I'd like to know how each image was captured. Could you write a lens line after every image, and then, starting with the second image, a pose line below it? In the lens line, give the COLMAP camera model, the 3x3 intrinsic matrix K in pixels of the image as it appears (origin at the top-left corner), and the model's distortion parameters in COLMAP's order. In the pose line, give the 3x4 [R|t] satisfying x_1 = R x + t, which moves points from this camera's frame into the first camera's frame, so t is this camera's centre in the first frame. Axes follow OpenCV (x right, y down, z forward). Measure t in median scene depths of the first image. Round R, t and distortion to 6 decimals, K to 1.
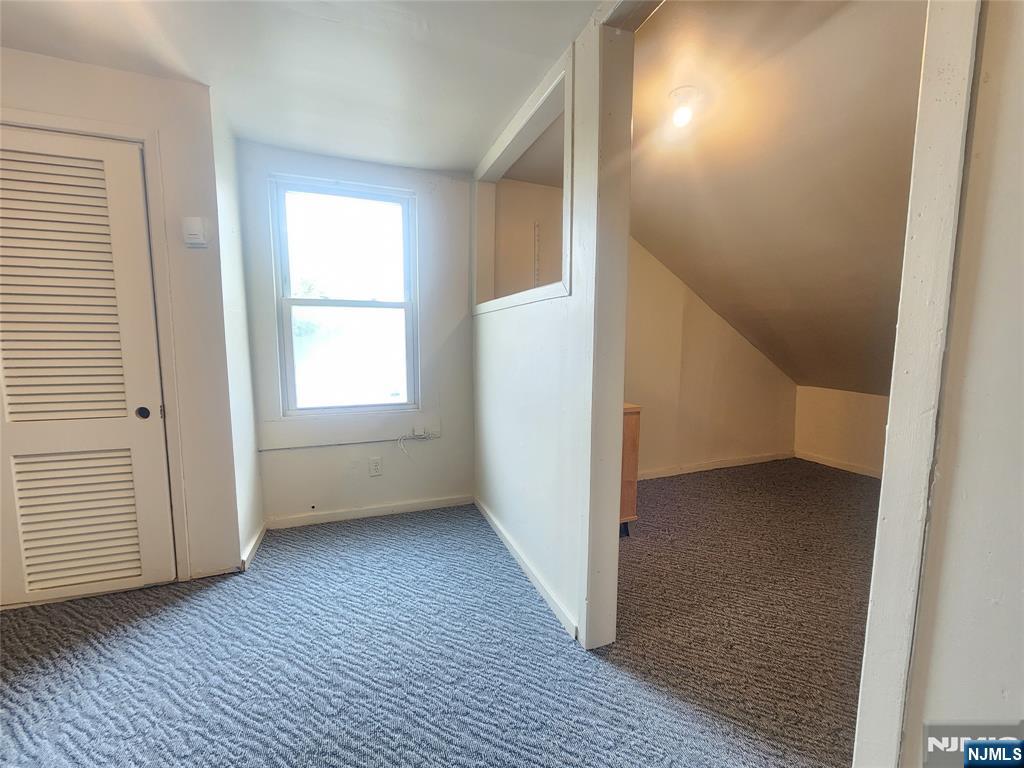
lens RADIAL K [[420.4, 0, 511.8], [0, 420.4, 382.9], [0, 0, 1]] dist [-0.001770, 0.000477]
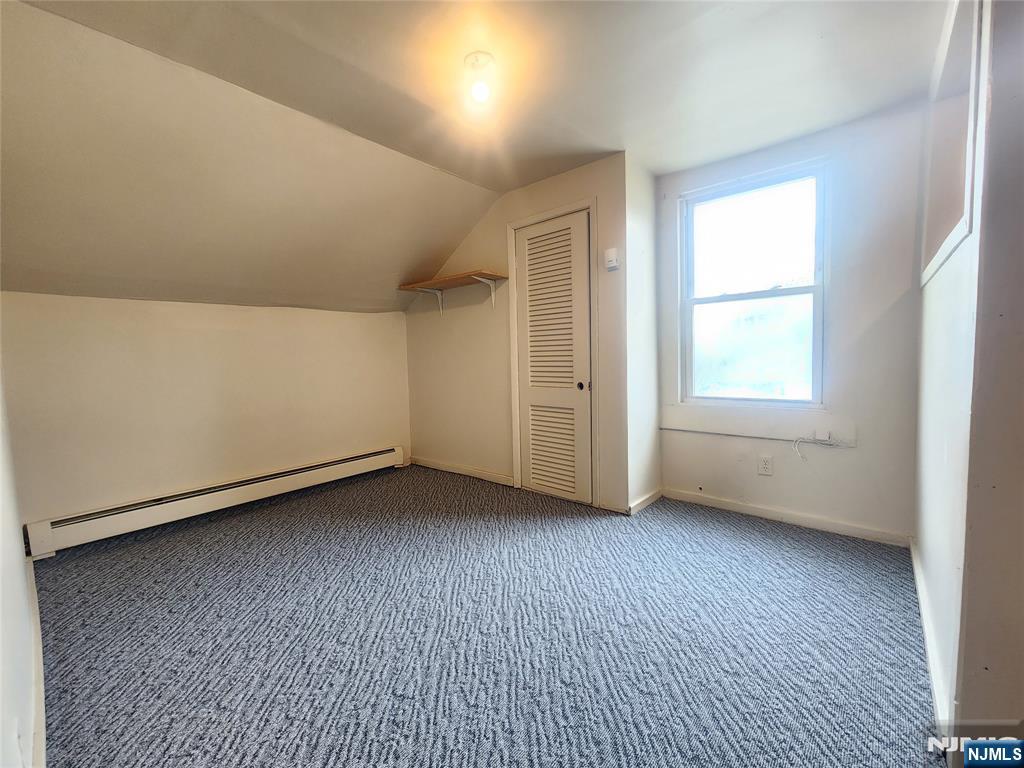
lens RADIAL K [[420.4, 0, 508.6], [0, 420.4, 383.1], [0, 0, 1]] dist [-0.001770, 0.000477]
pose [[0.466566, 0.042962, -0.883443, 0.284792], [-0.061633, 0.997971, 0.015981, 0.043587], [0.882337, 0.046993, 0.468267, 0.048392]]
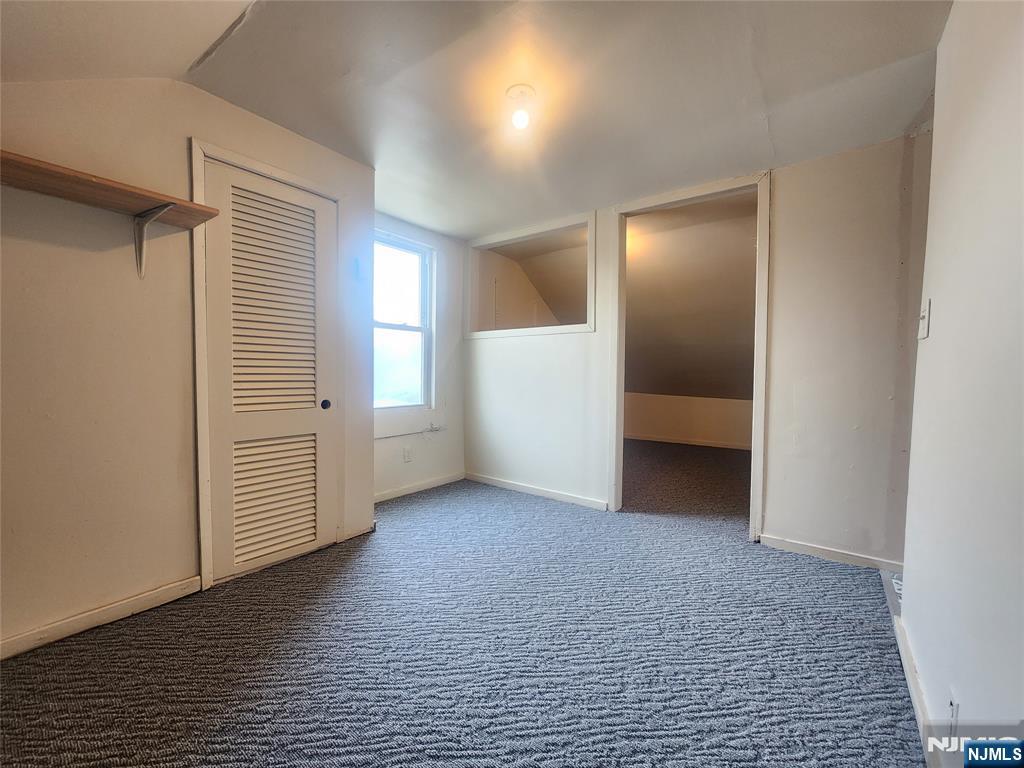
lens RADIAL K [[420.4, 0, 513.6], [0, 420.4, 383.7], [0, 0, 1]] dist [-0.001770, 0.000477]
pose [[0.842451, -0.011736, 0.538645, -0.898150], [0.049703, 0.997192, -0.056010, 0.089335], [-0.536475, 0.073958, 0.840669, -0.309652]]
